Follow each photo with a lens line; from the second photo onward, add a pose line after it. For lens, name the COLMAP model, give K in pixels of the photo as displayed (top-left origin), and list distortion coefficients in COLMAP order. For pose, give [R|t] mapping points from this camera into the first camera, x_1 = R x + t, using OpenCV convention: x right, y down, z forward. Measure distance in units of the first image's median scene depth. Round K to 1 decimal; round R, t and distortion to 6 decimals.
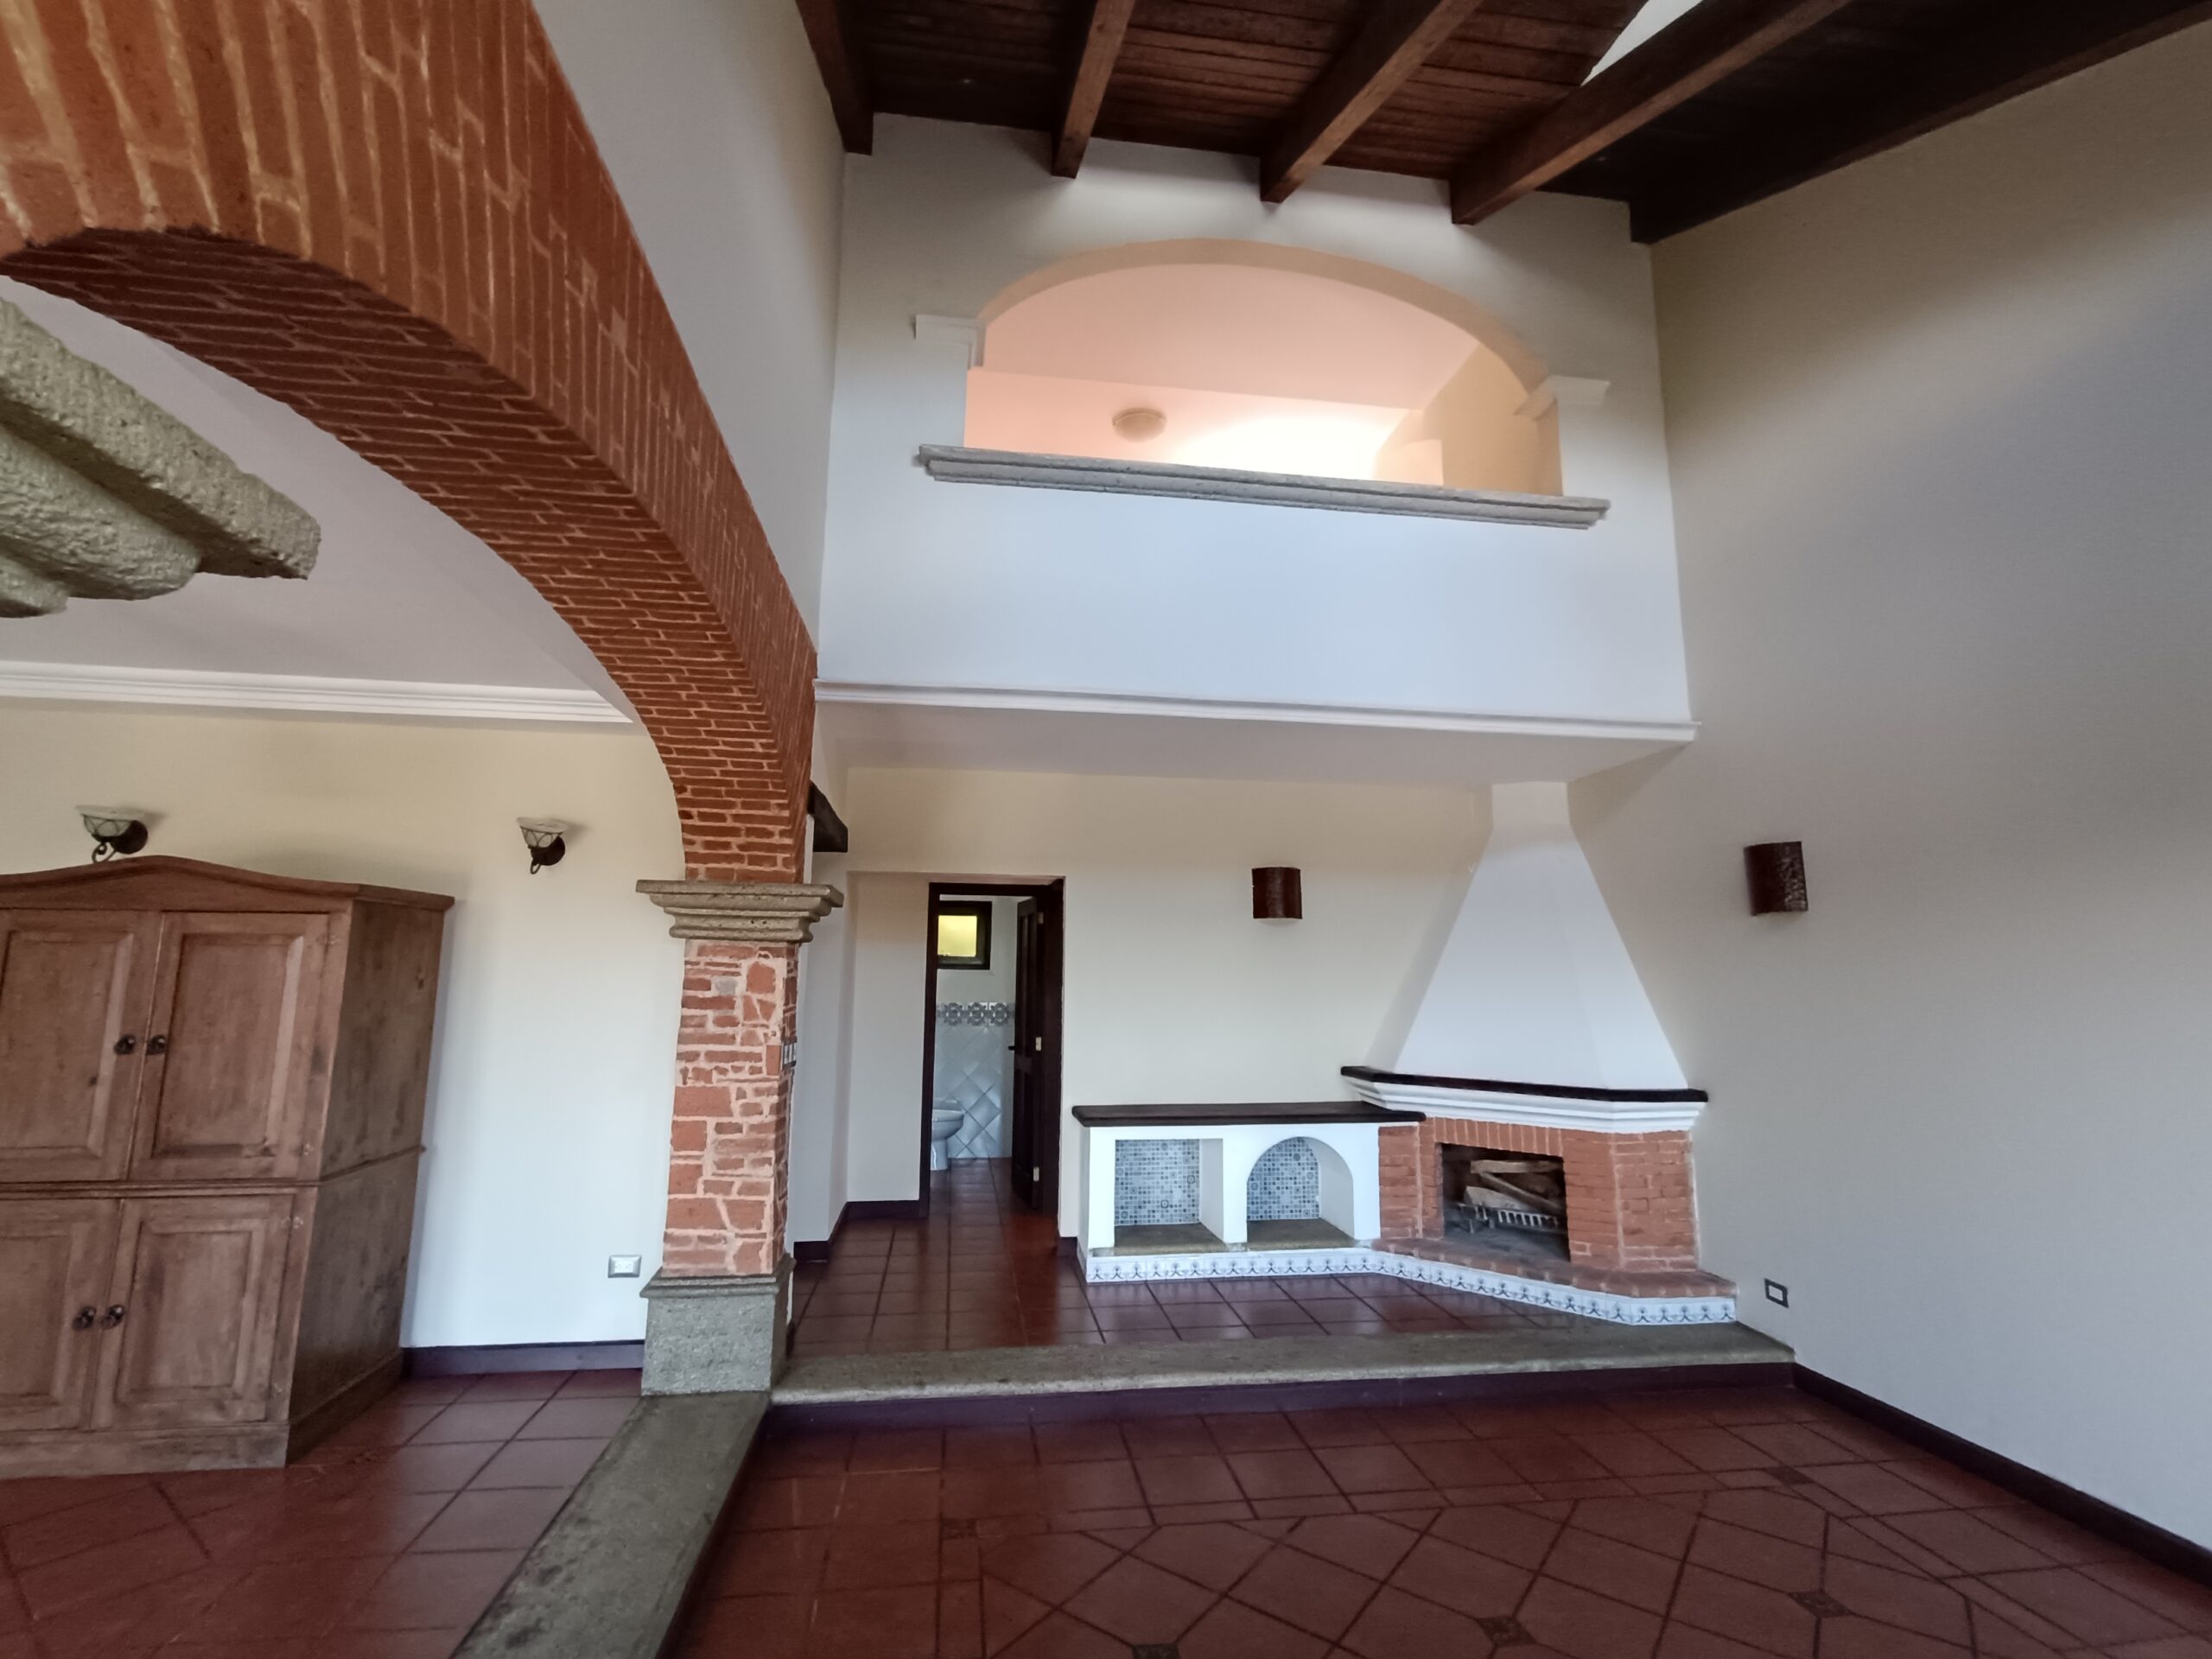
lens RADIAL K [[997.8, 0, 1096.5], [0, 997.8, 830.7], [0, 0, 1]] dist [0.003719, 0.000878]
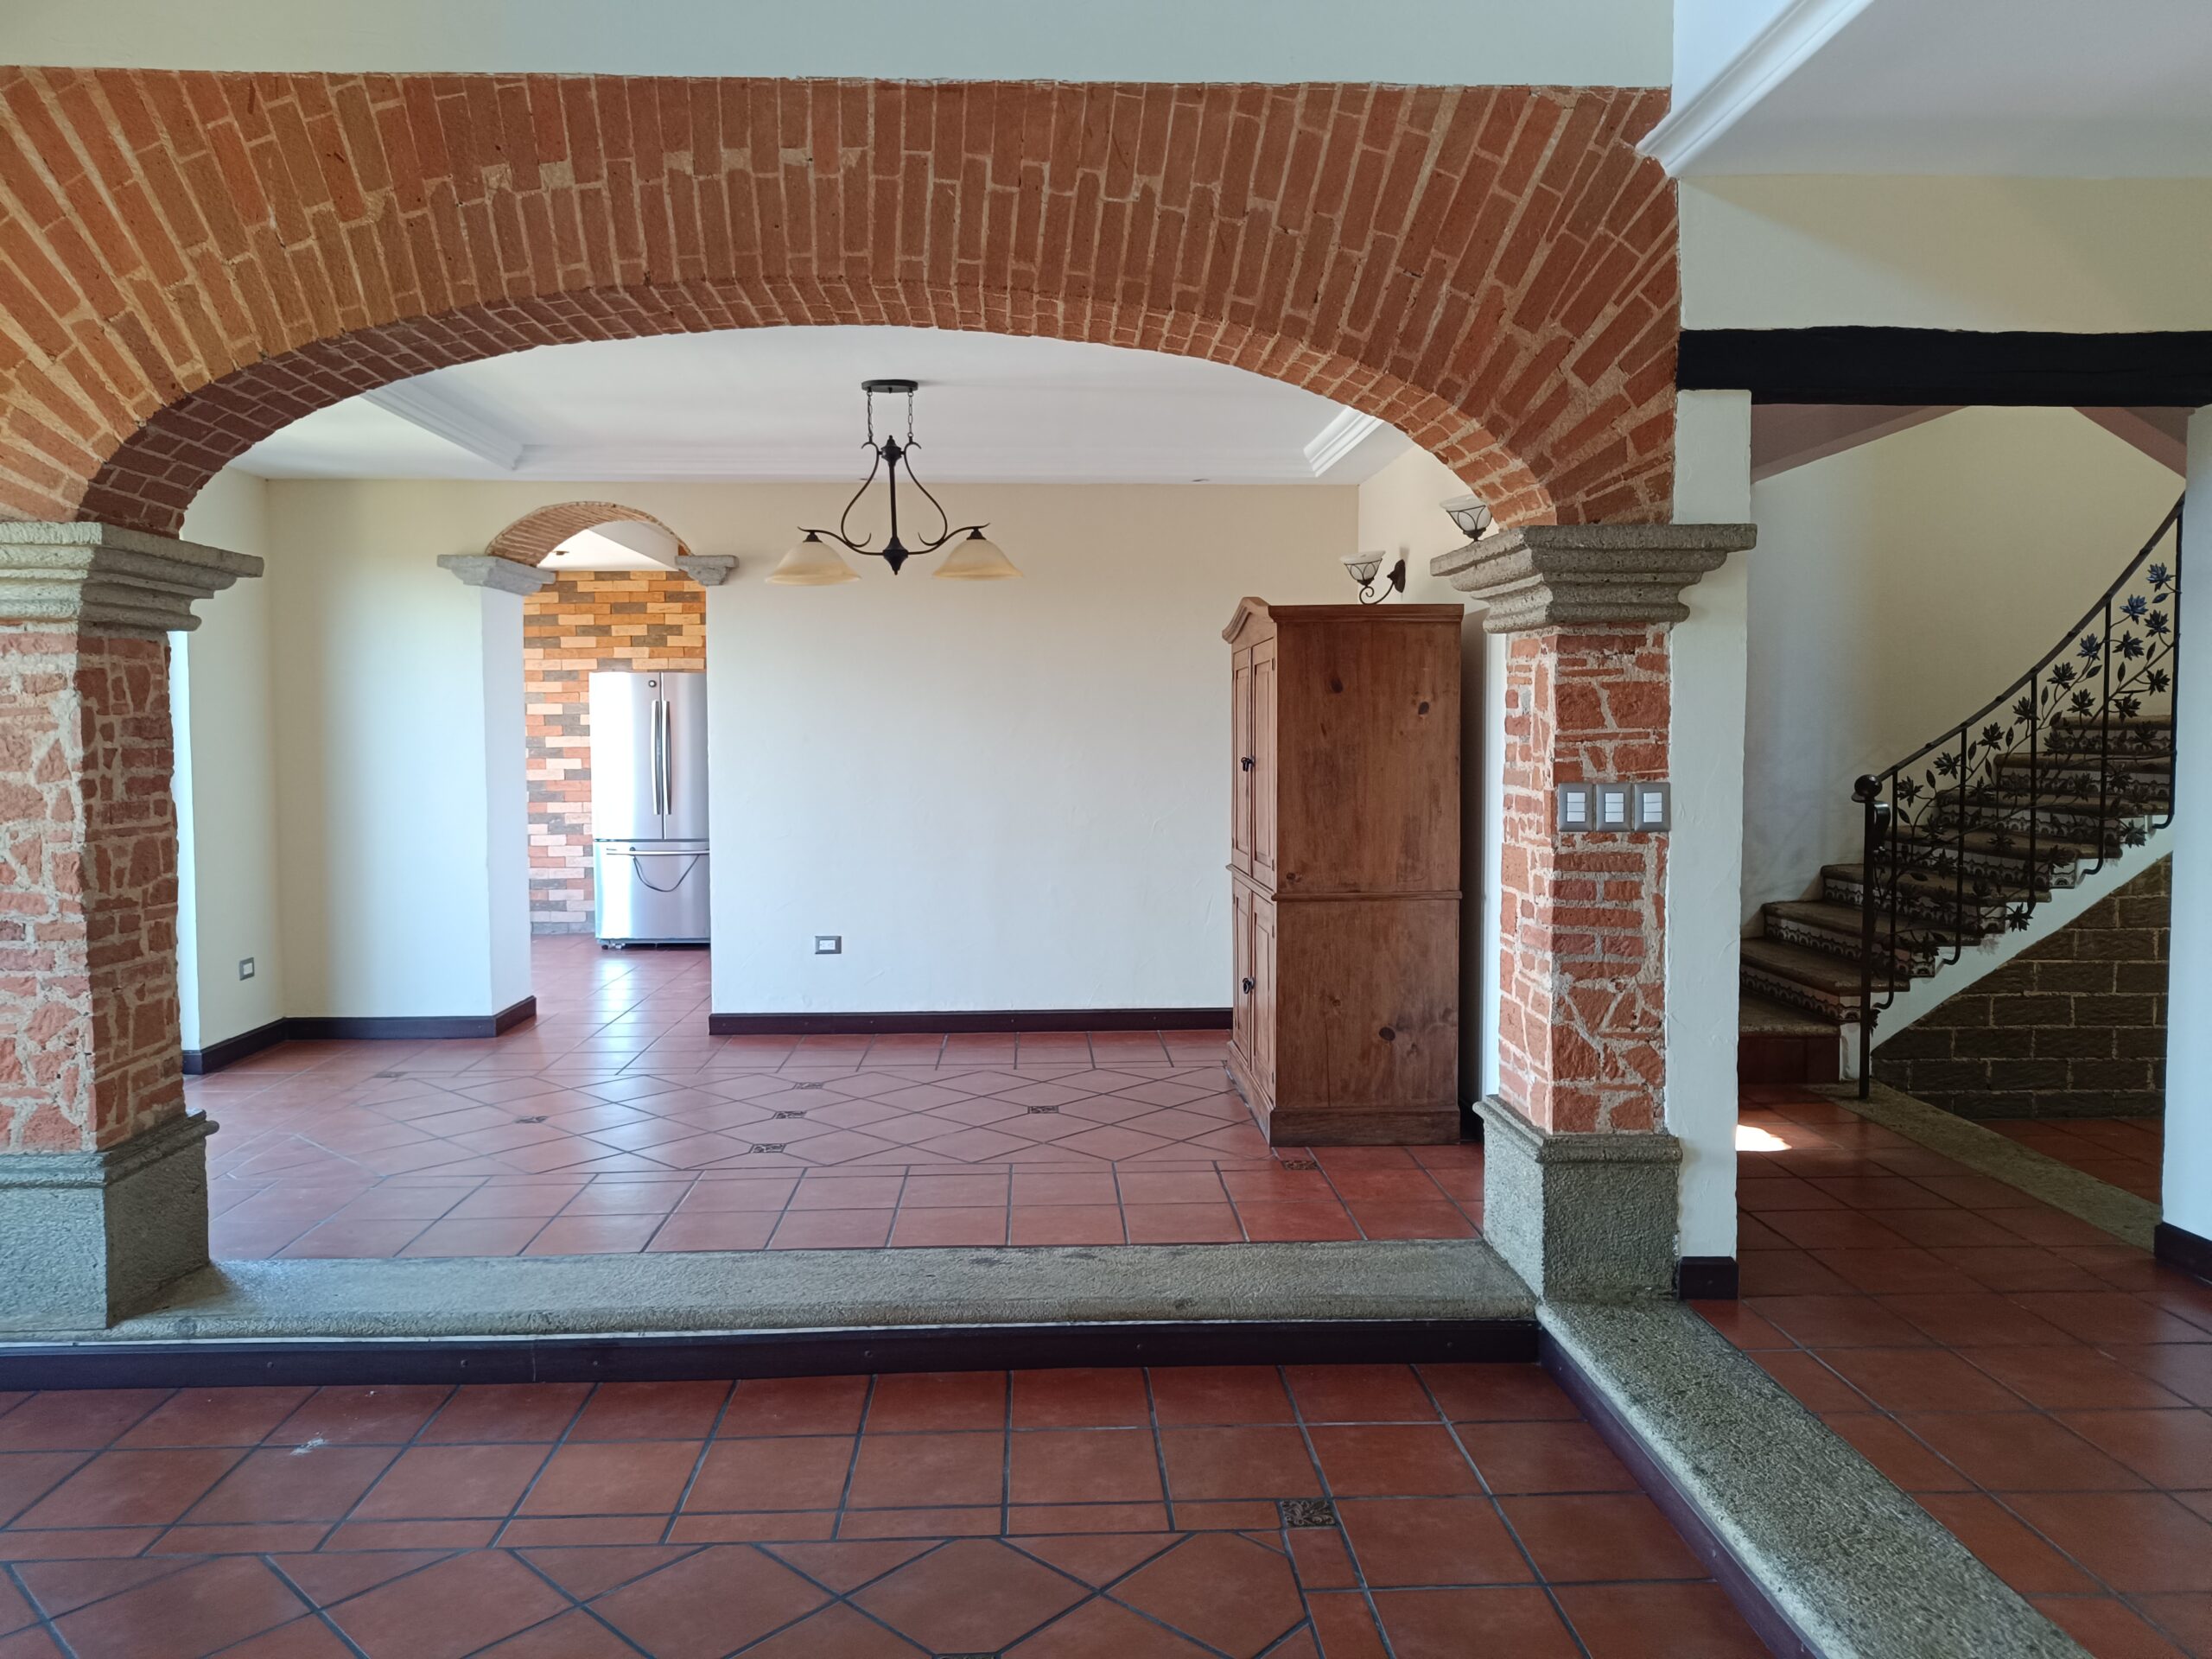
lens RADIAL K [[1496.9, 0, 1101.9], [0, 1496.9, 840.6], [0, 0, 1]] dist [0.020747, 0.001315]
pose [[-0.100790, 0.059228, -0.993143, 0.913797], [0.152089, 0.987411, 0.043451, 0.230785], [0.983214, -0.146667, -0.108529, 1.166795]]
